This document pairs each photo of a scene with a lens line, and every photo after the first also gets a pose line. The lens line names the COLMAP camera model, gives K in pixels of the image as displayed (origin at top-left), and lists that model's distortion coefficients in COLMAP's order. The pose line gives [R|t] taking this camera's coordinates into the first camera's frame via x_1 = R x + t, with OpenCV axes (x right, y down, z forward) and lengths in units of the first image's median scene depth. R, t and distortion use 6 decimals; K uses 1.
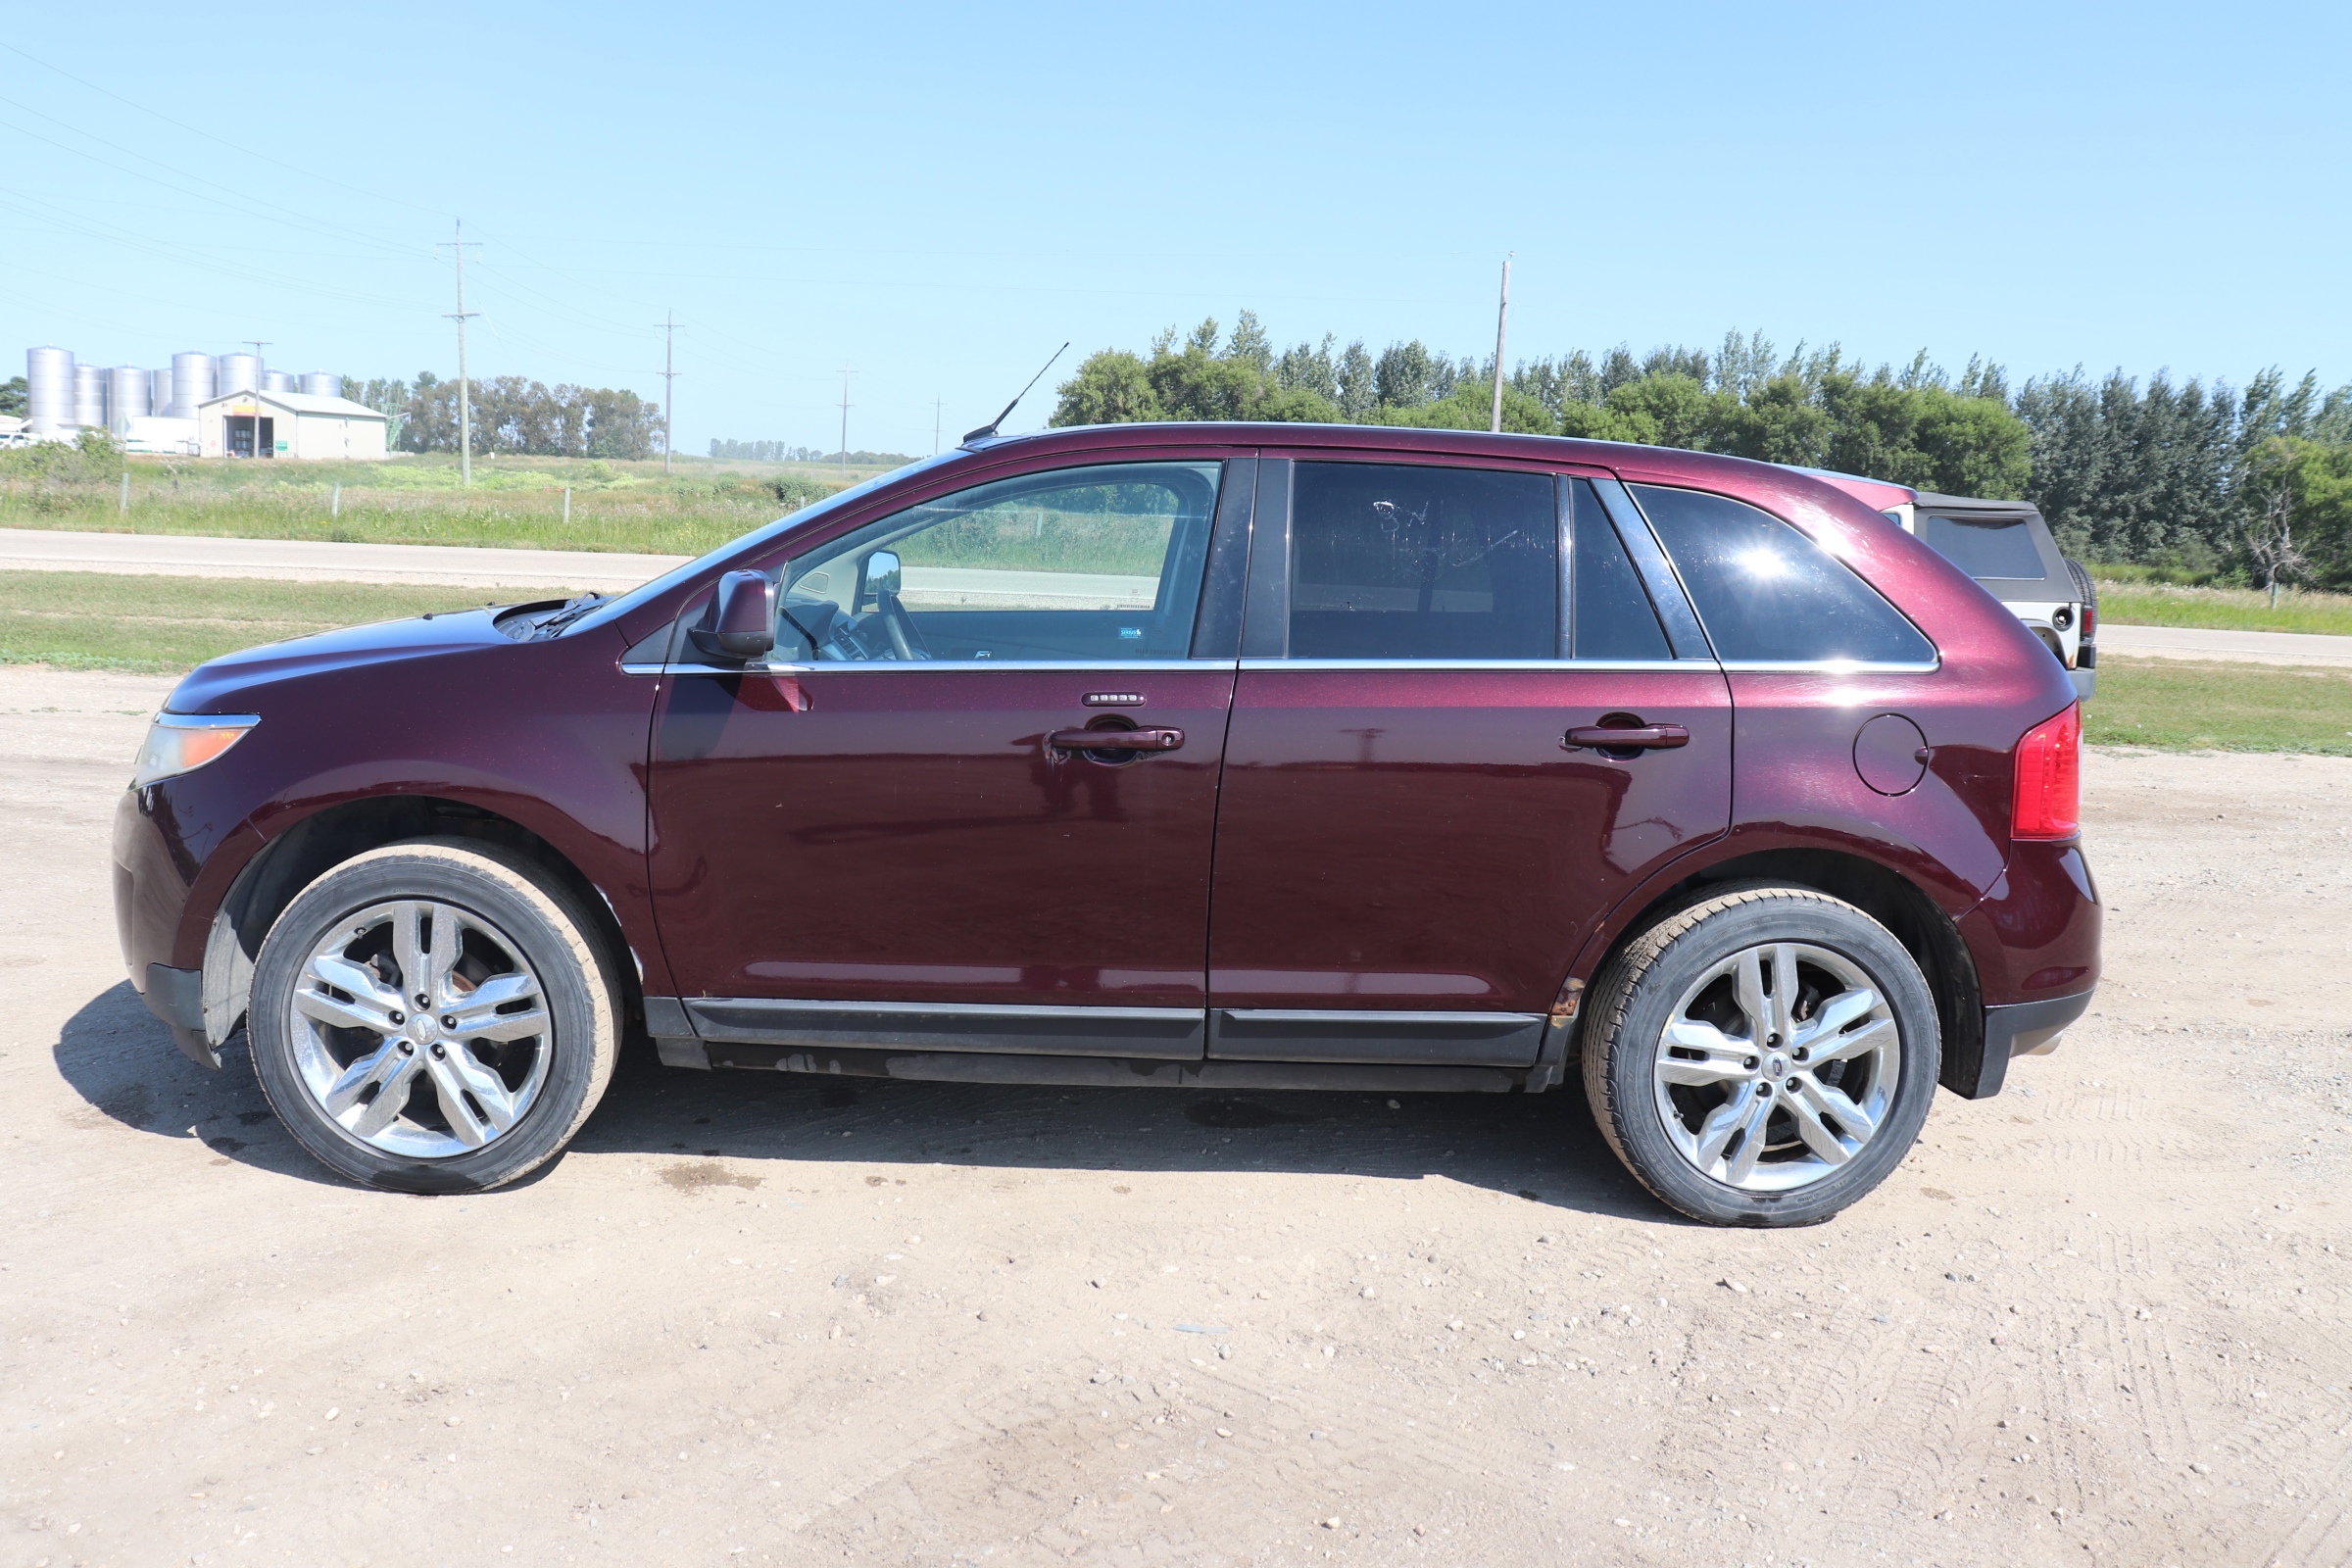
lens RADIAL K [[1895.0, 0, 1176.0], [0, 1895.0, 784.0], [0, 0, 1]] dist [-0.156494, 0.127093]
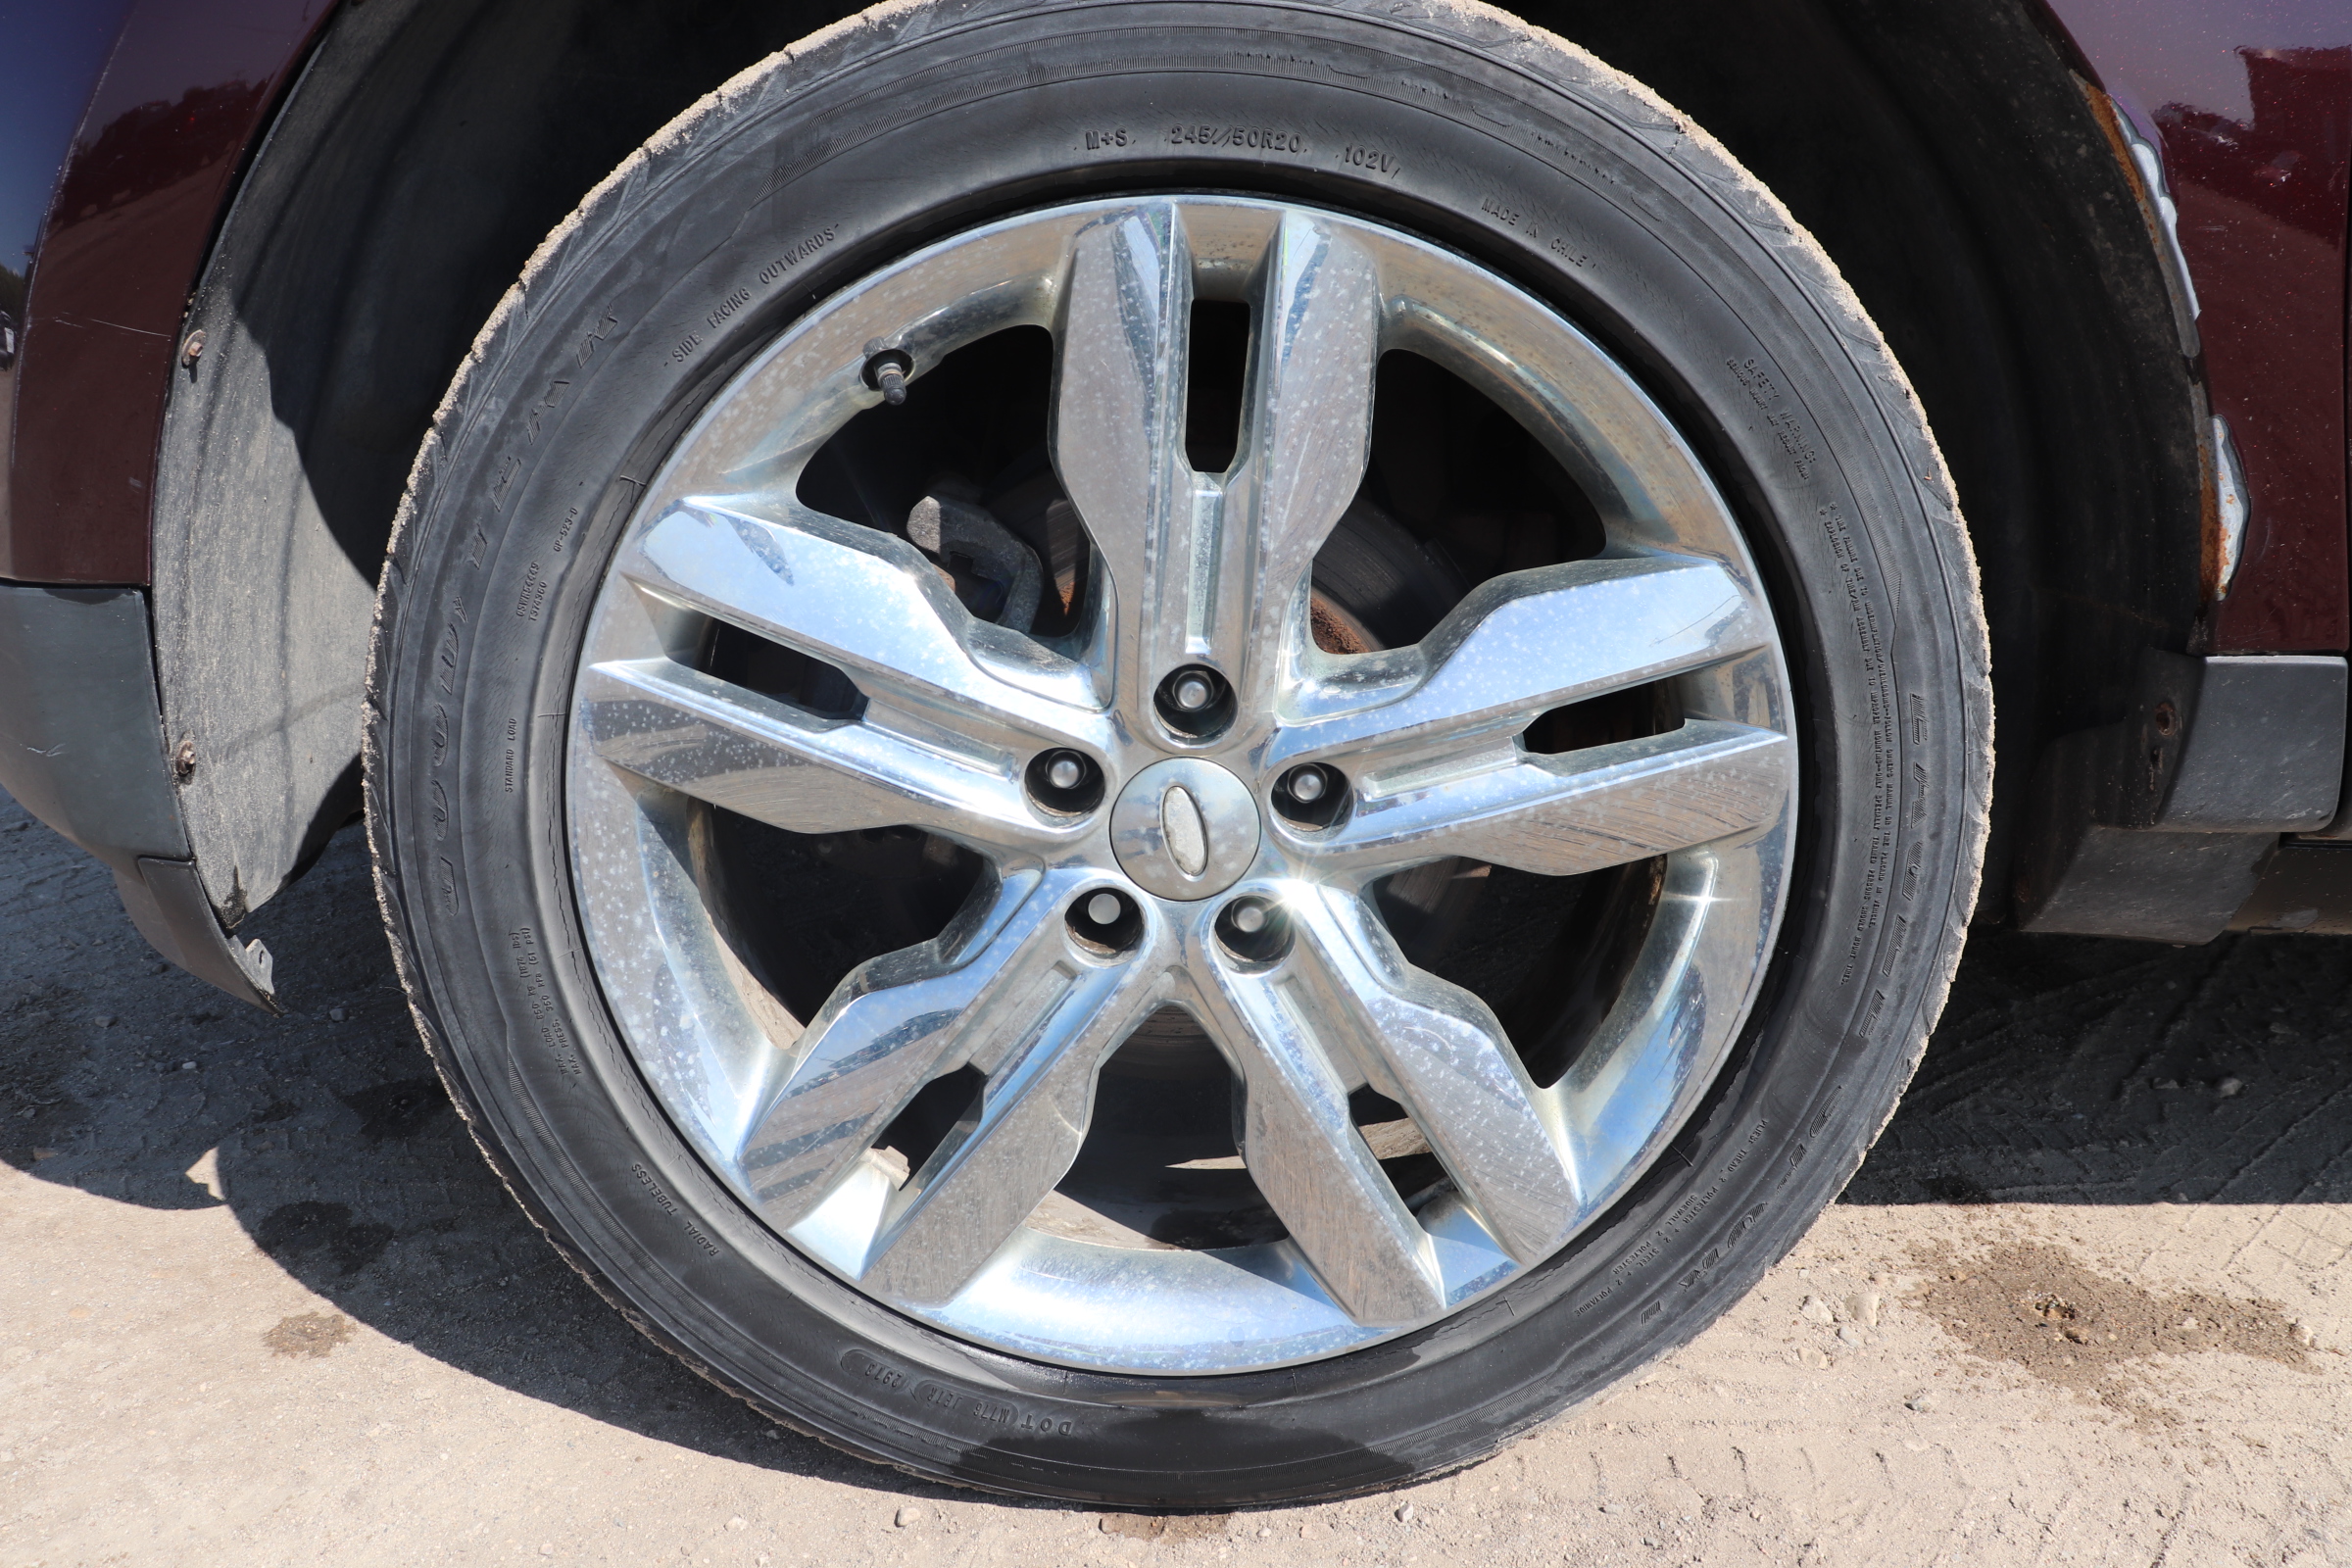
lens RADIAL K [[1895.0, 0, 1176.0], [0, 1895.0, 784.0], [0, 0, 1]] dist [-0.156494, 0.127093]
pose [[0.999140, -0.013547, -0.039195, -0.399132], [0.018973, 0.989748, 0.141556, 0.095754], [0.036875, -0.142178, 0.989154, 0.780281]]
